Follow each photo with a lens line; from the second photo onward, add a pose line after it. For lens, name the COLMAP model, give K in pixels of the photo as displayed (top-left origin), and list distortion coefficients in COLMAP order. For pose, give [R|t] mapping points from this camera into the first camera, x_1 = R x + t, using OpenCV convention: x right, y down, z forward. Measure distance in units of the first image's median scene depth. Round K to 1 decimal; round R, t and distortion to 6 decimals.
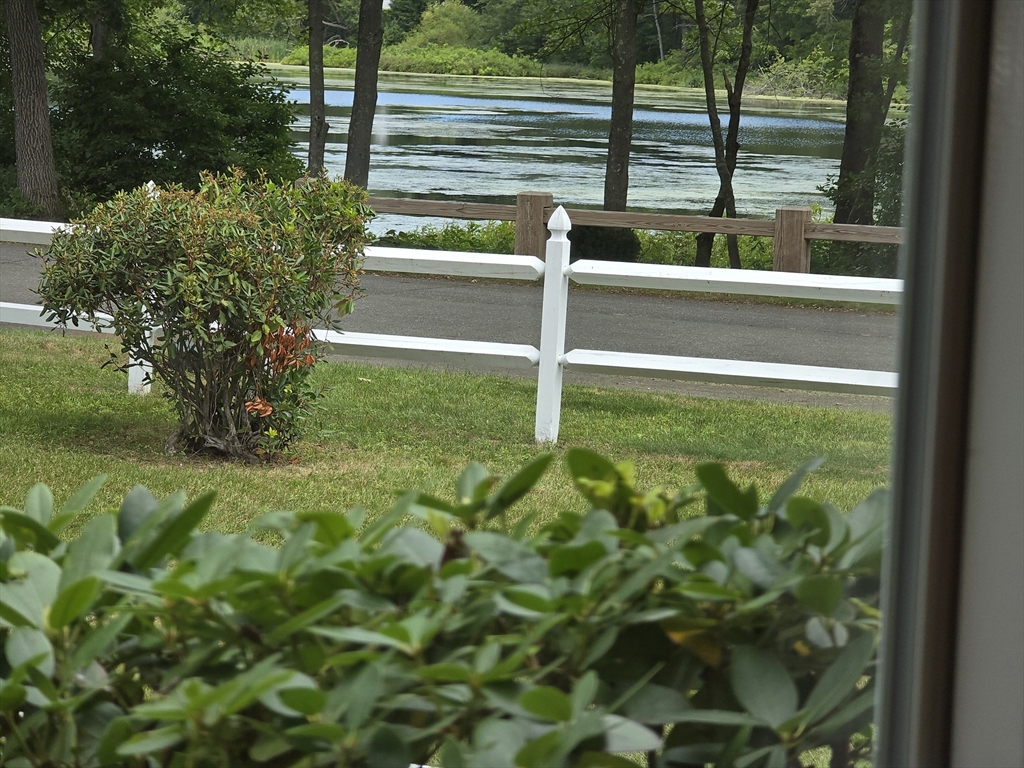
lens RADIAL K [[3429.1, 0, 512.4], [0, 3429.1, 383.6], [0, 0, 1]] dist [0.669505, 0.000000]
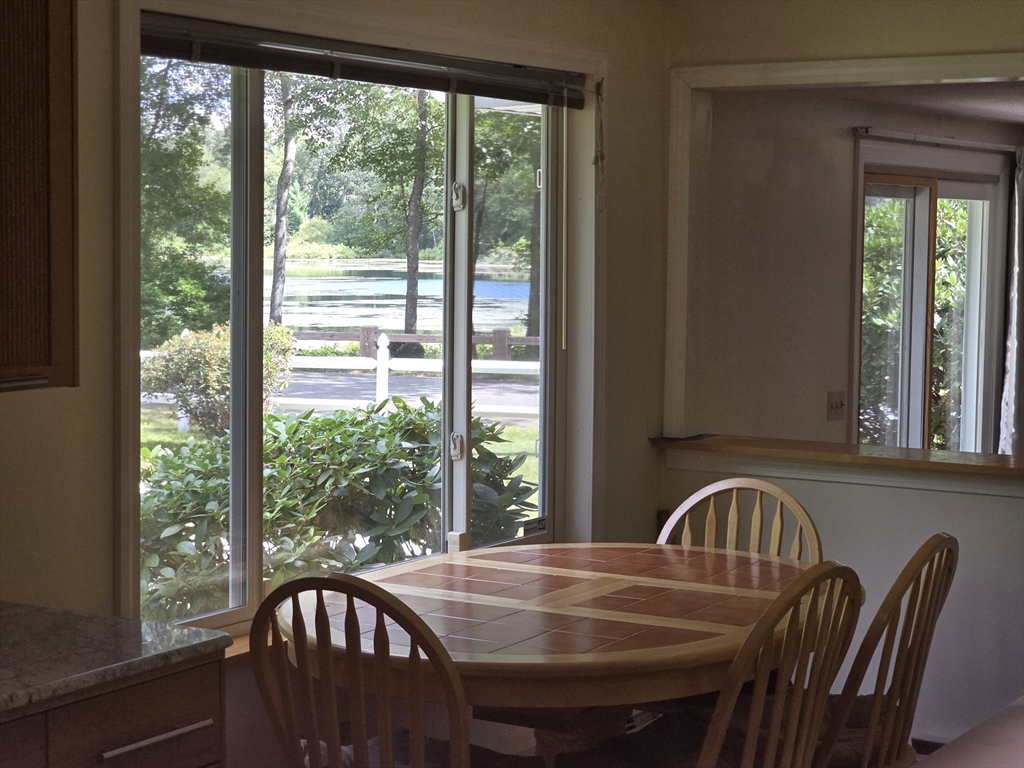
lens RADIAL K [[2051.9, 0, 512.8], [0, 2051.9, 385.6], [0, 0, 1]] dist [-0.575051, 0.000000]
pose [[0.996373, -0.035177, 0.077476, -0.003473], [0.036976, 0.999076, -0.021909, 0.006684], [-0.076634, 0.024694, 0.996753, -0.161543]]
